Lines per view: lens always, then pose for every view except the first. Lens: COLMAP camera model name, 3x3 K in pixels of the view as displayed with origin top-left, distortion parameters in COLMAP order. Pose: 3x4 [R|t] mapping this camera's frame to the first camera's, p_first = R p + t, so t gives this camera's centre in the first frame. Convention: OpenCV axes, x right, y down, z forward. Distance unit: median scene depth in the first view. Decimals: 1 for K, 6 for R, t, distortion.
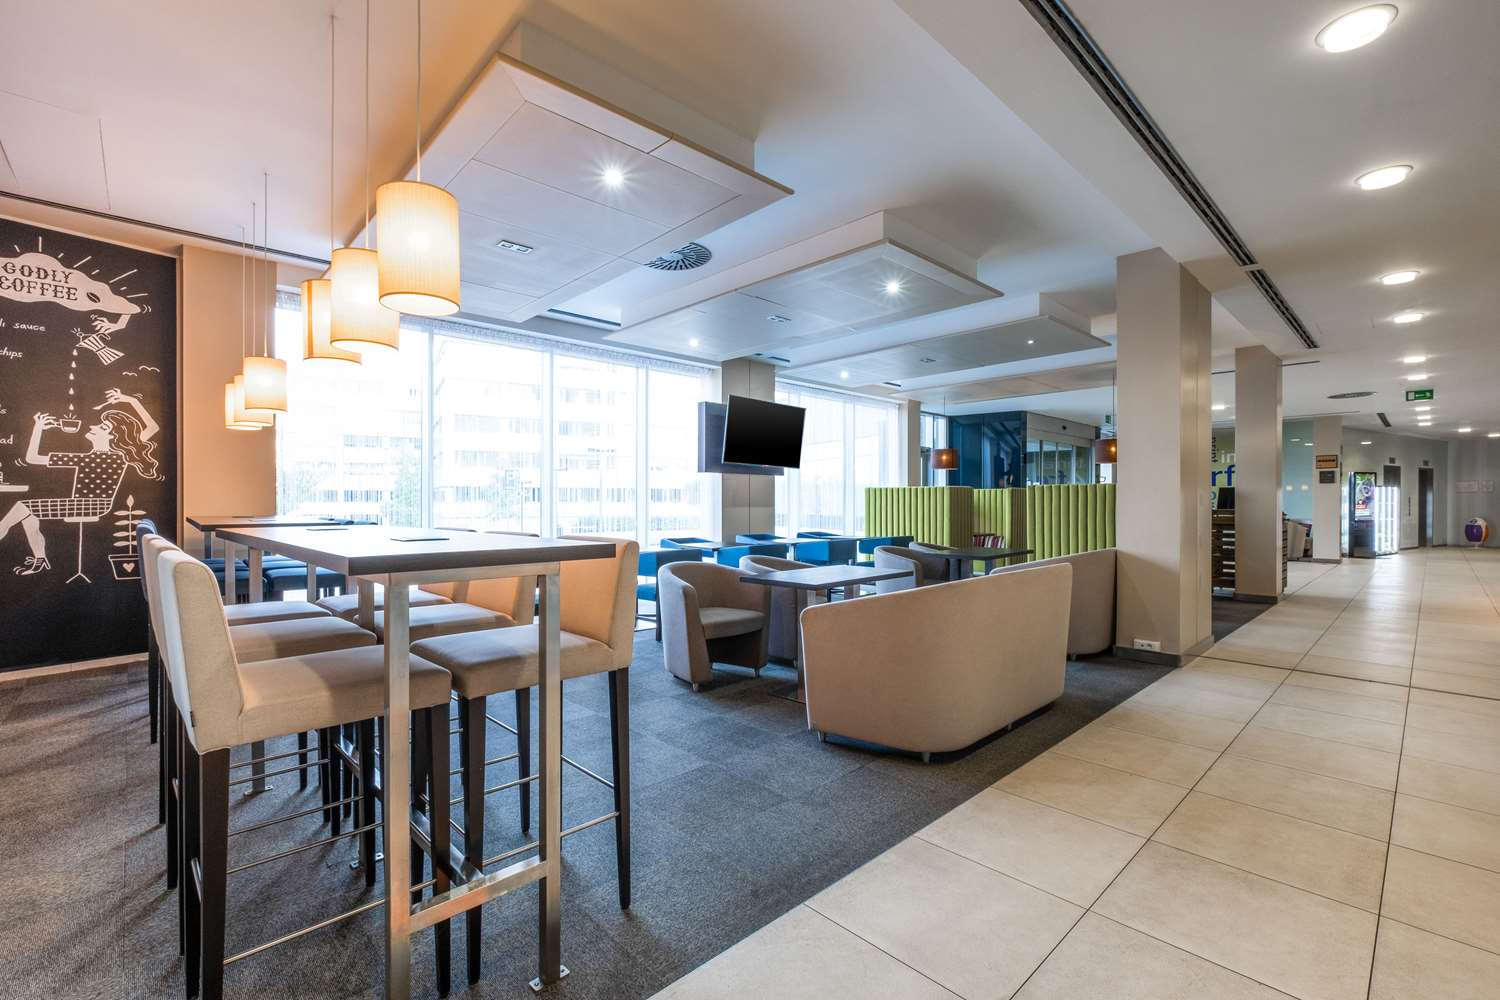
lens RADIAL K [[653.7, 0, 732.2], [0, 653.7, 501.9], [0, 0, 1]] dist [-0.007224, 0.000026]
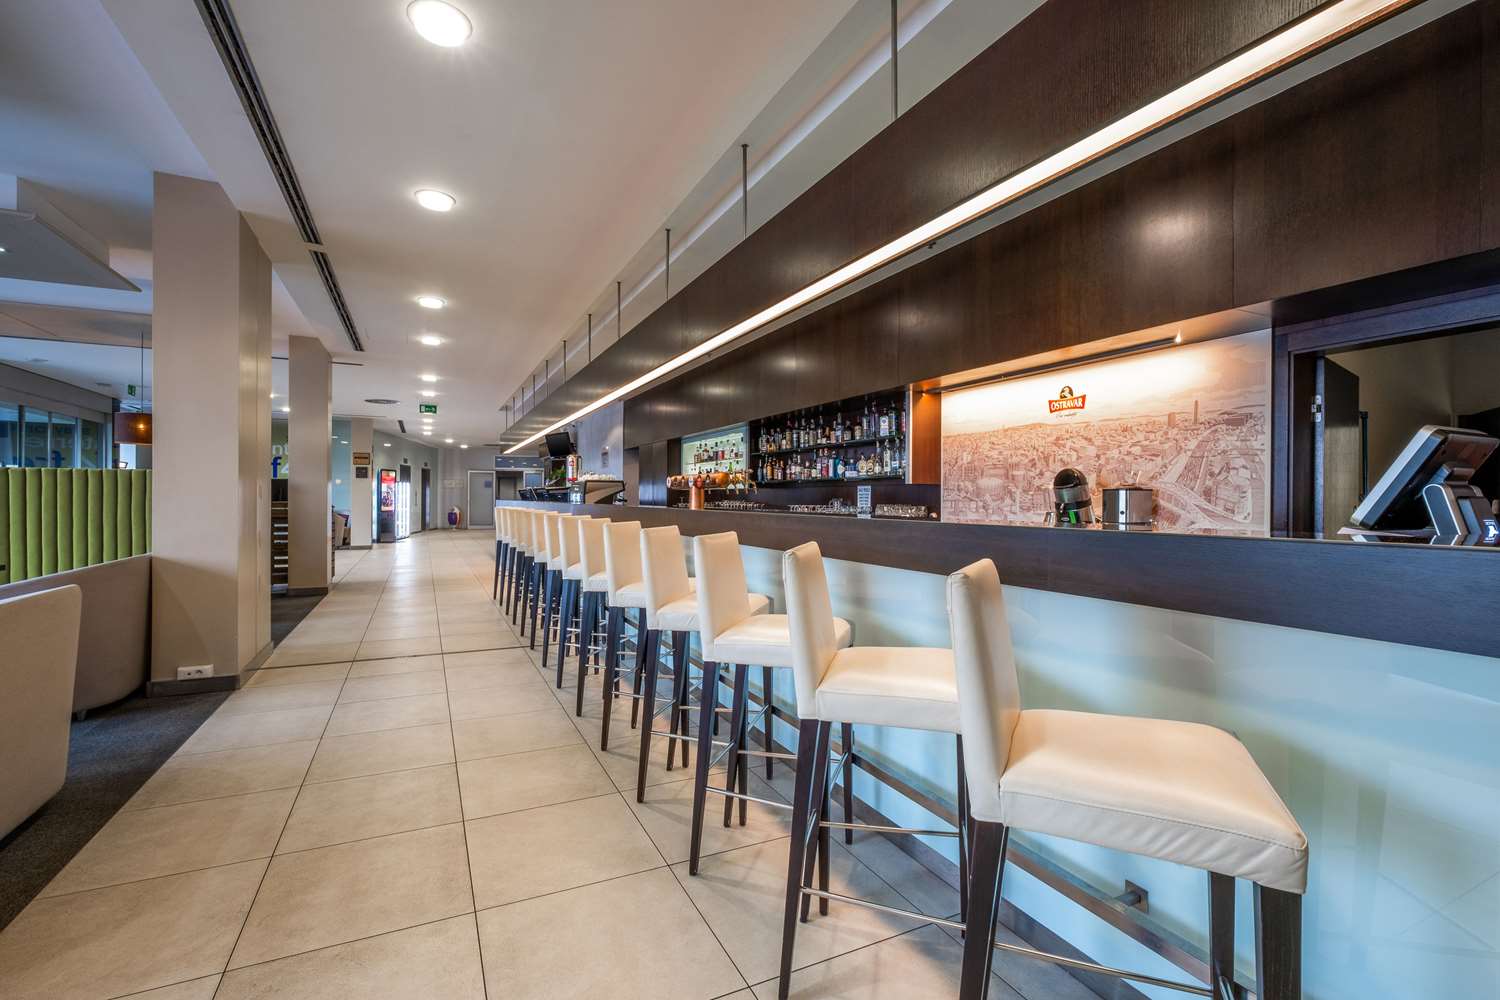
lens RADIAL K [[653.7, 0, 732.2], [0, 653.7, 501.9], [0, 0, 1]] dist [-0.007224, 0.000026]
pose [[0.293192, -0.005130, 0.956040, 0.045216], [-0.006569, 0.999951, 0.007380, -0.000052], [-0.956031, -0.008443, 0.293144, 0.092951]]
